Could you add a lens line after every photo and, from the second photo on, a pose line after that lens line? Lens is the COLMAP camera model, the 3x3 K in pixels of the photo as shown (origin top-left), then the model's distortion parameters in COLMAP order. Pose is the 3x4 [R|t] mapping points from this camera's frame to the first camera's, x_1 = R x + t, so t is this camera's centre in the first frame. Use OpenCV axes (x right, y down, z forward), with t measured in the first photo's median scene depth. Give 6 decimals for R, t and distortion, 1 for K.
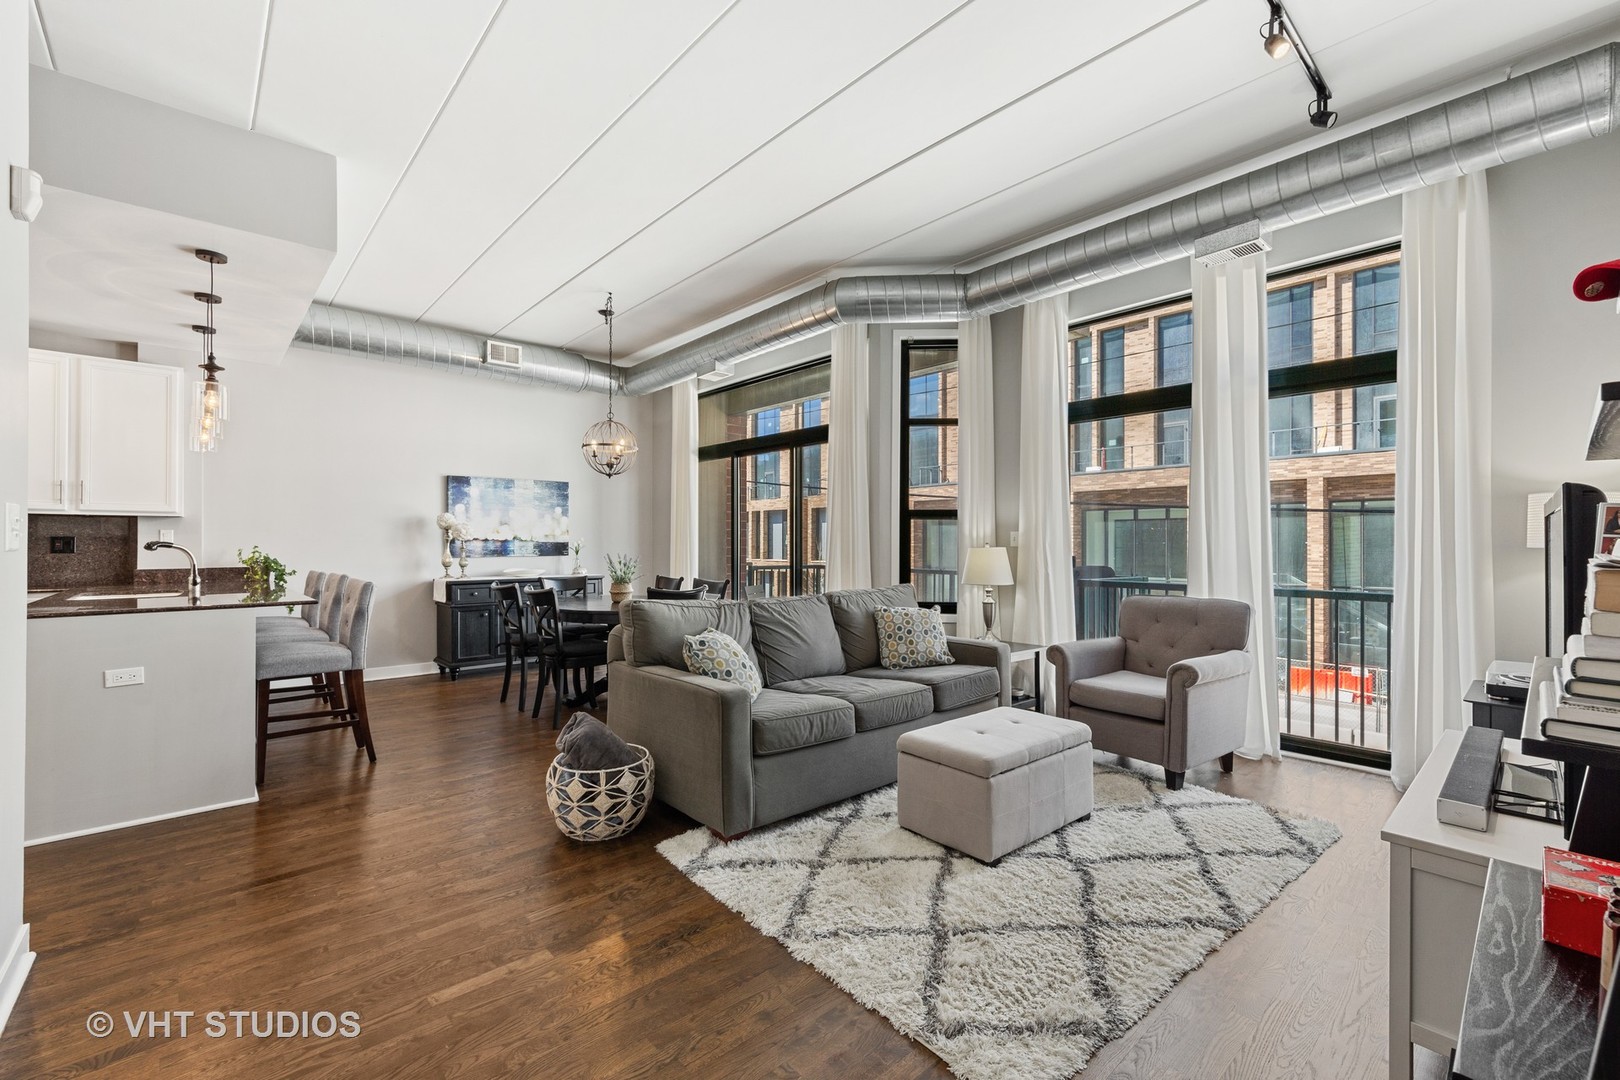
lens RADIAL K [[684.7, 0, 807.1], [0, 684.7, 538.9], [0, 0, 1]] dist [0.001515, 0.000385]
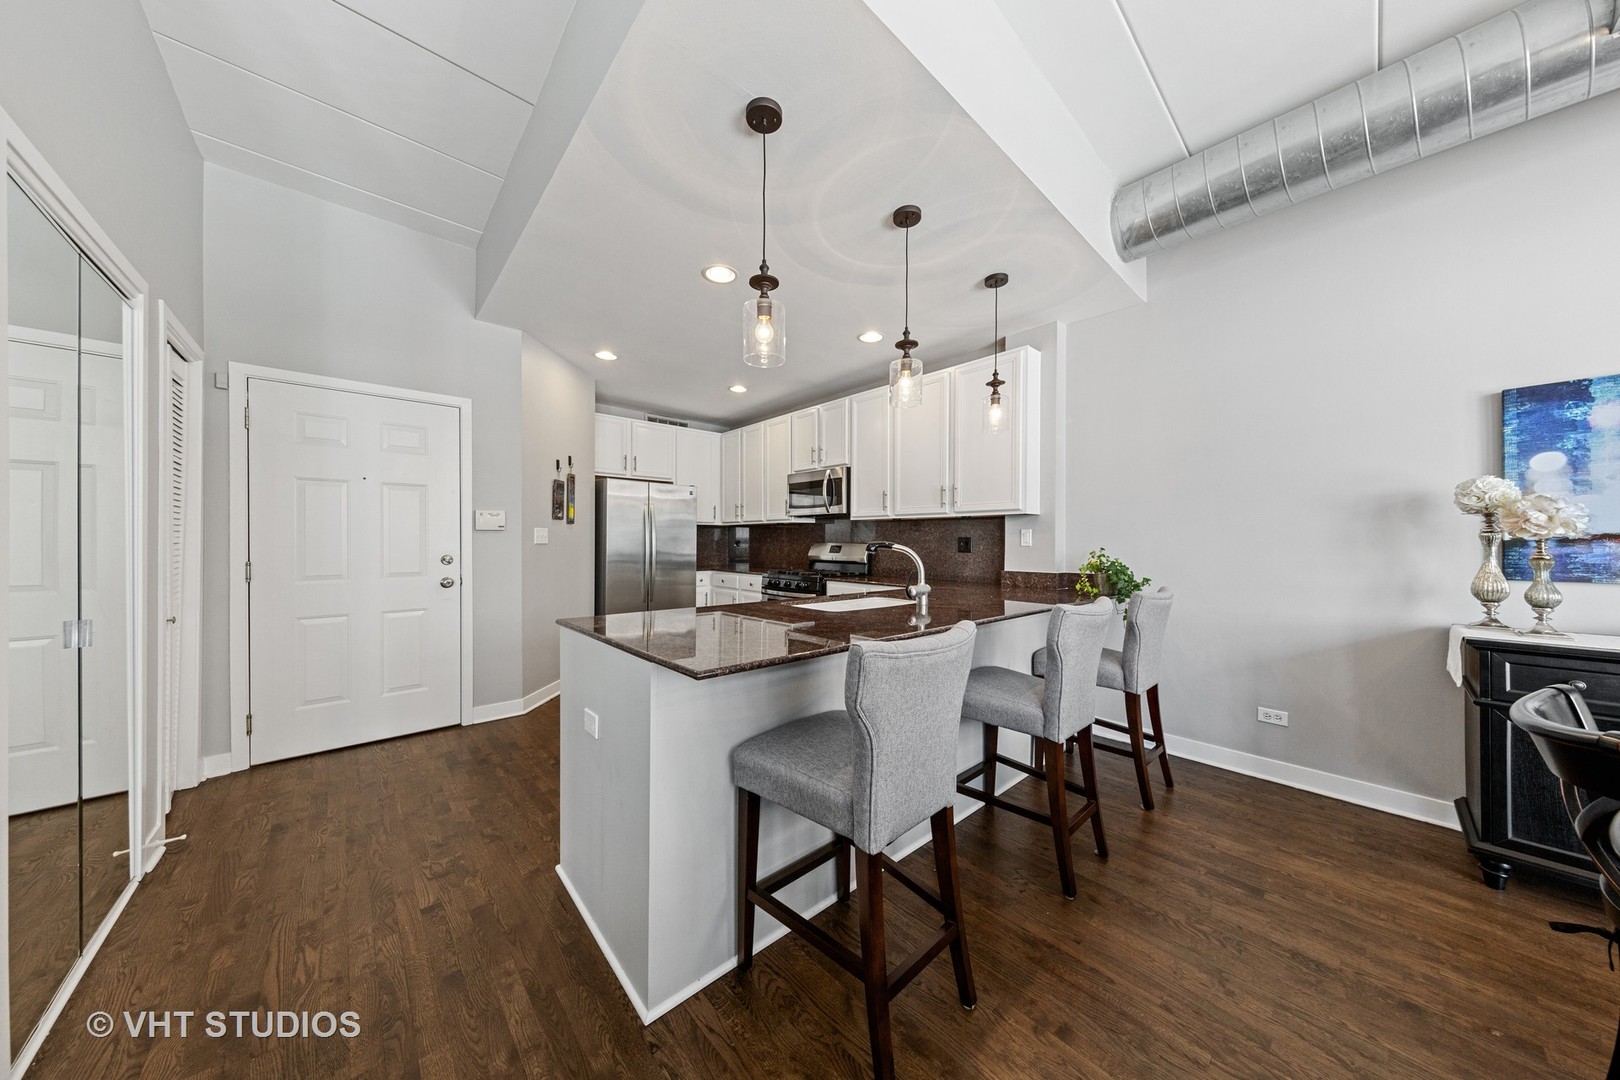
lens RADIAL K [[509.9, 0, 810.0], [0, 509.9, 540.0], [0, 0, 1]] dist [0.002942, -0.000024]
pose [[0.001525, -0.002332, -0.999996, -0.207408], [0.002495, 0.999994, -0.002328, 0.001828], [0.999996, -0.002491, 0.001531, 0.581940]]
